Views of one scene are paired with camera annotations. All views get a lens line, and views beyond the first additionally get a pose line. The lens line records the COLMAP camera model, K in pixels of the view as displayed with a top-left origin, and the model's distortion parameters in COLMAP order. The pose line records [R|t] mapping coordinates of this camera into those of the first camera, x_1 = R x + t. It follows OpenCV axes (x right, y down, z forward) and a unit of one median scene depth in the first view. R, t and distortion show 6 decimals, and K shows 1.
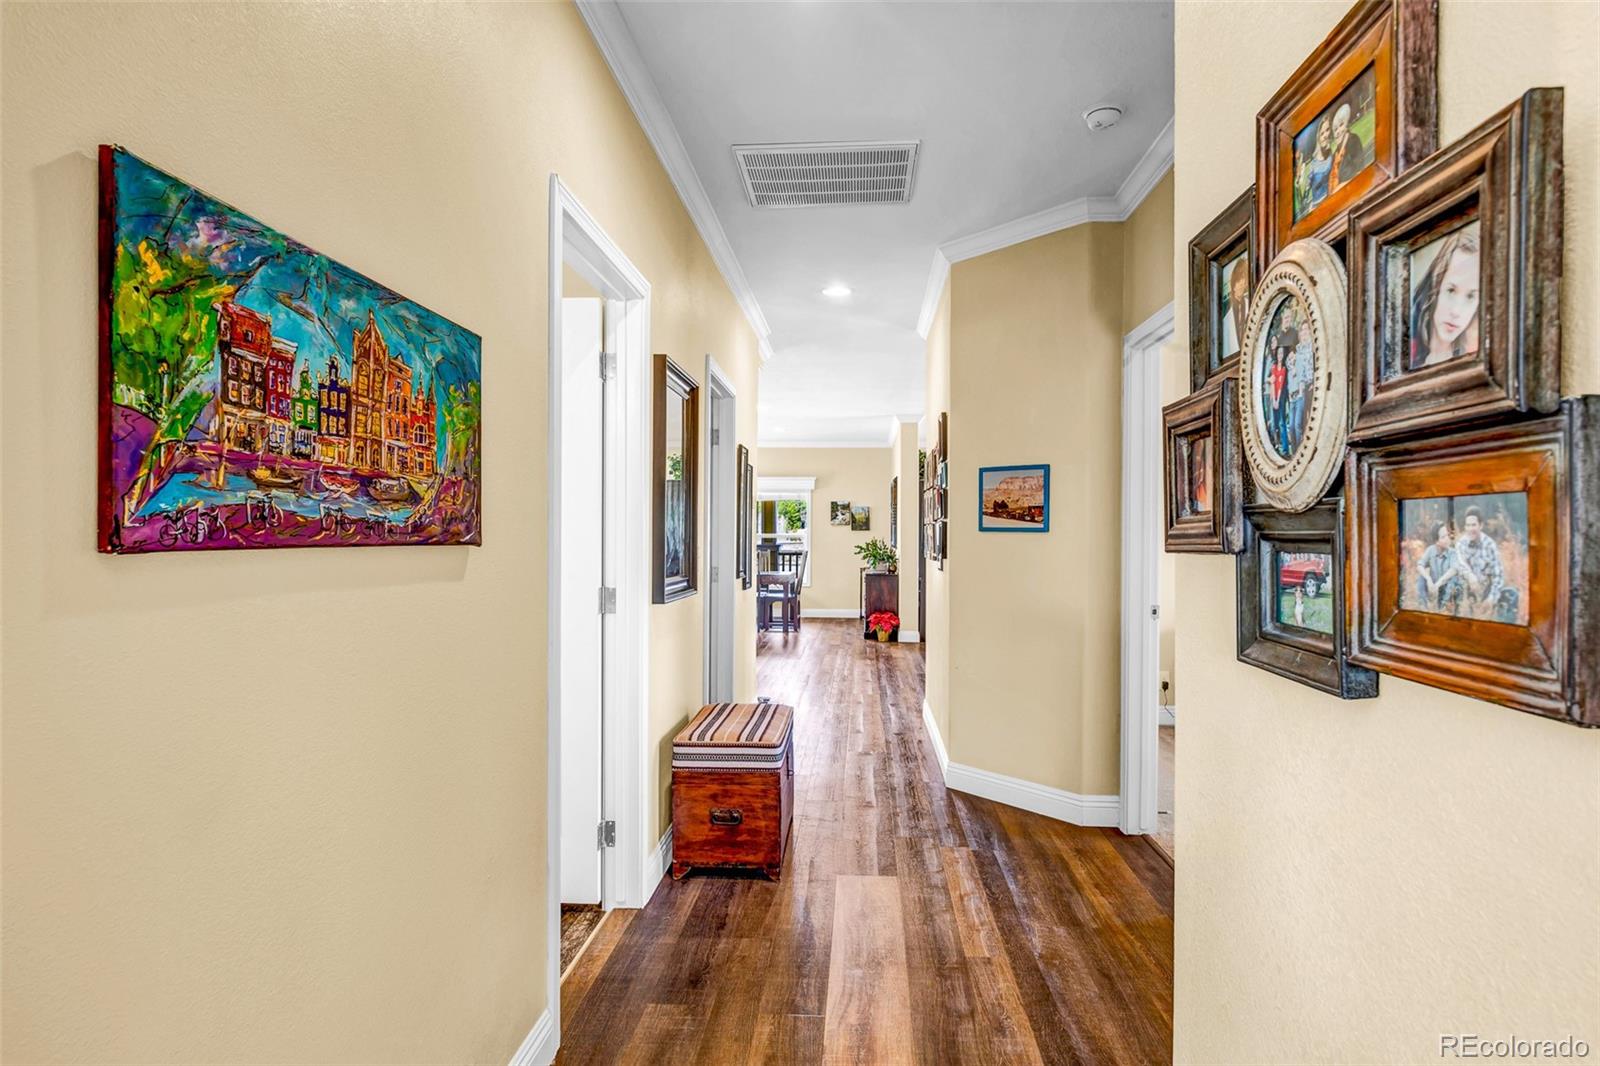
lens RADIAL K [[854.6, 0, 799.2], [0, 854.6, 532.1], [0, 0, 1]] dist [0.000139, 0.000092]
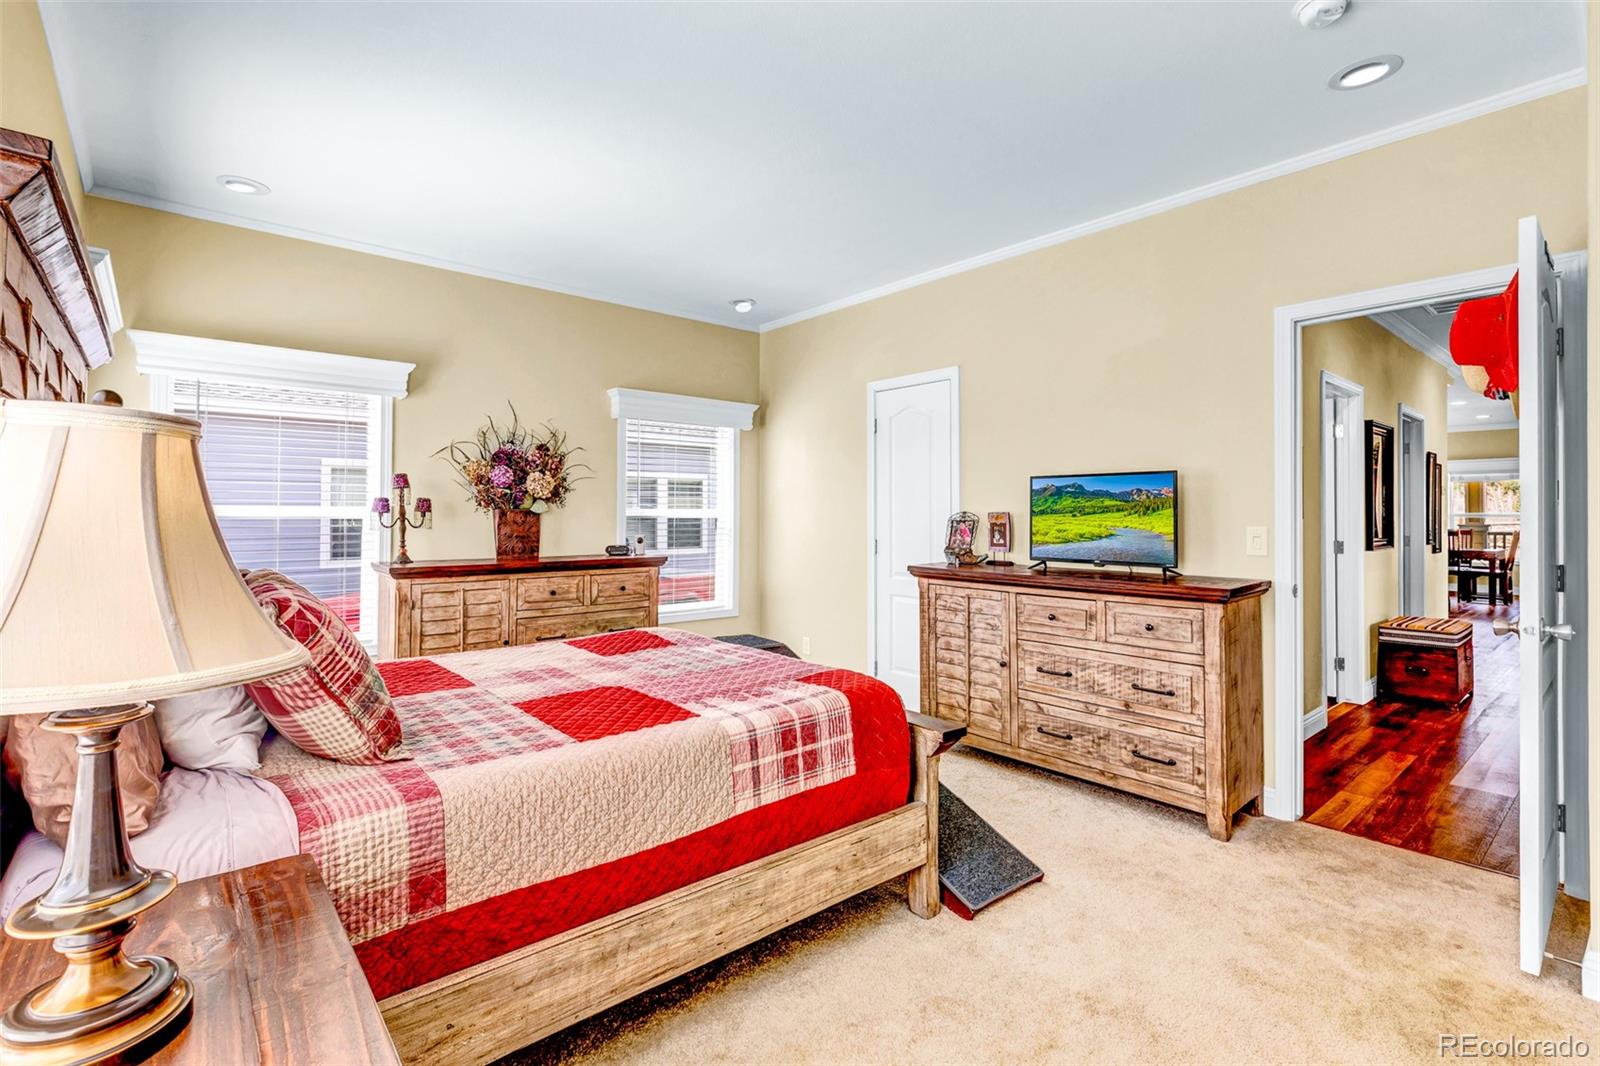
lens RADIAL K [[733.8, 0, 782.8], [0, 733.8, 506.2], [0, 0, 1]] dist [0.000335, 0.000019]
pose [[0.695844, -0.010597, -0.718114, 0.088928], [0.004328, 0.999935, -0.010562, -0.004489], [0.718180, 0.004242, 0.695845, -0.941242]]
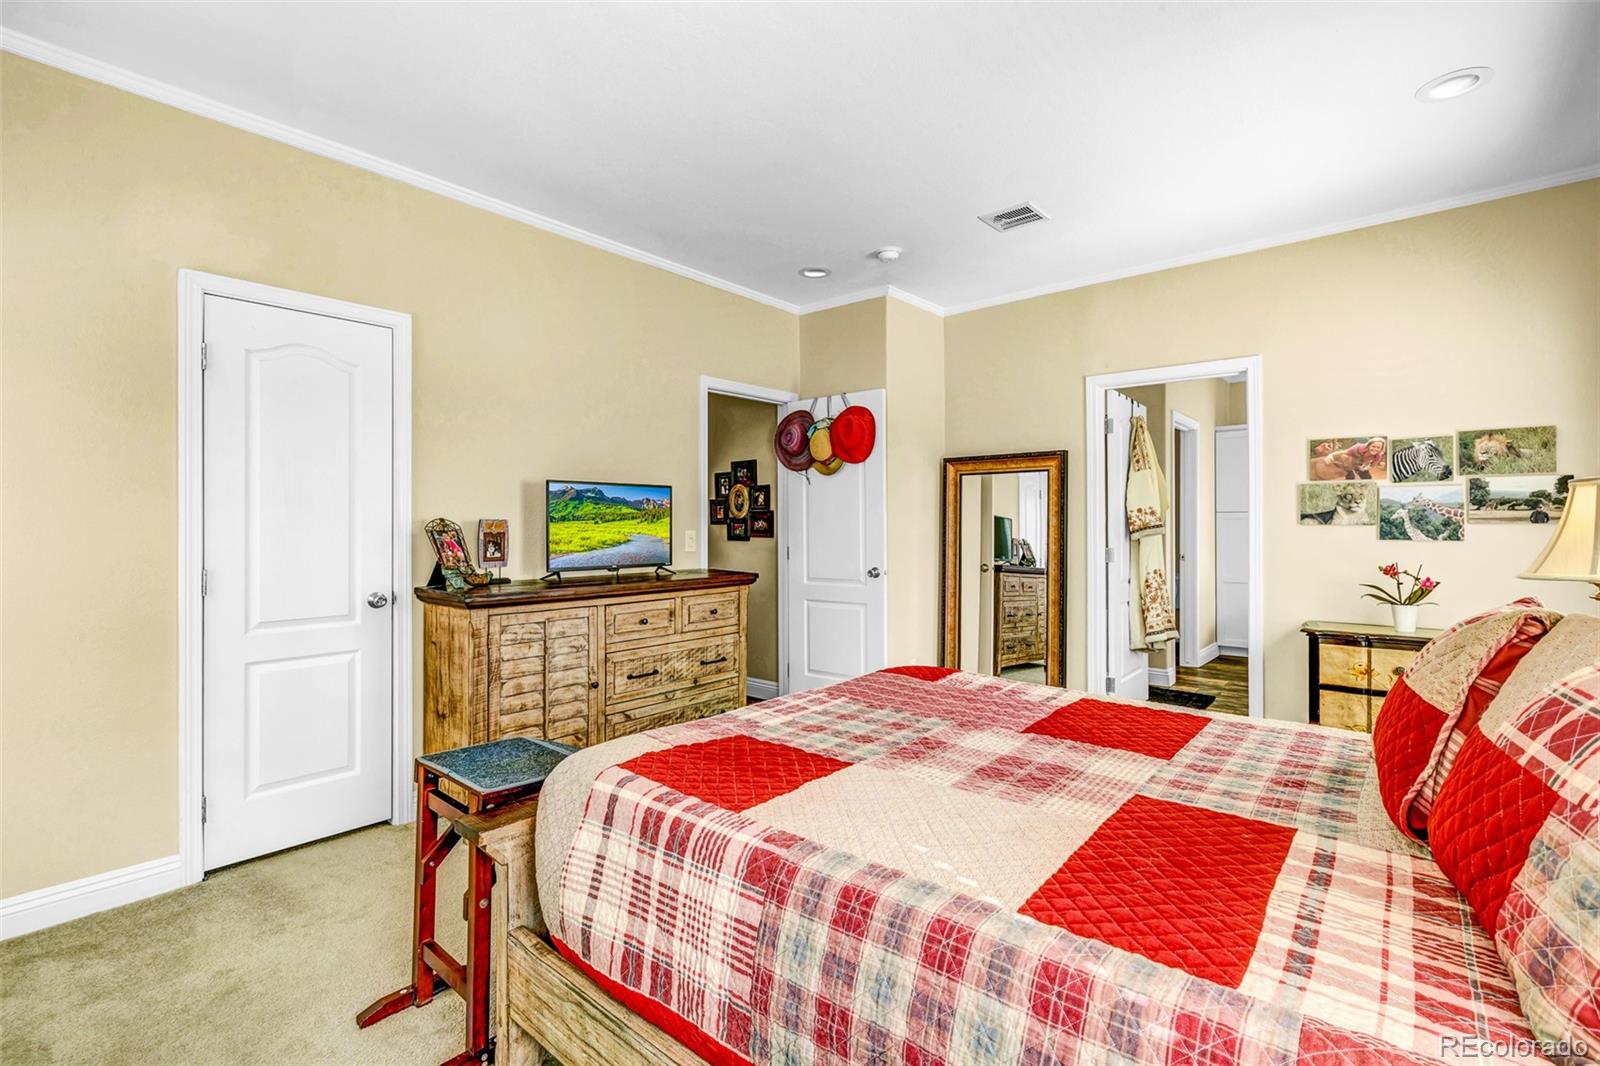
lens RADIAL K [[733.8, 0, 810.9], [0, 733.8, 525.8], [0, 0, 1]] dist [0.000335, 0.000019]
pose [[0.595415, -0.009349, 0.803364, -0.993140], [0.000265, 0.999935, 0.011440, -0.007630], [-0.803418, -0.006599, 0.595378, -0.788563]]
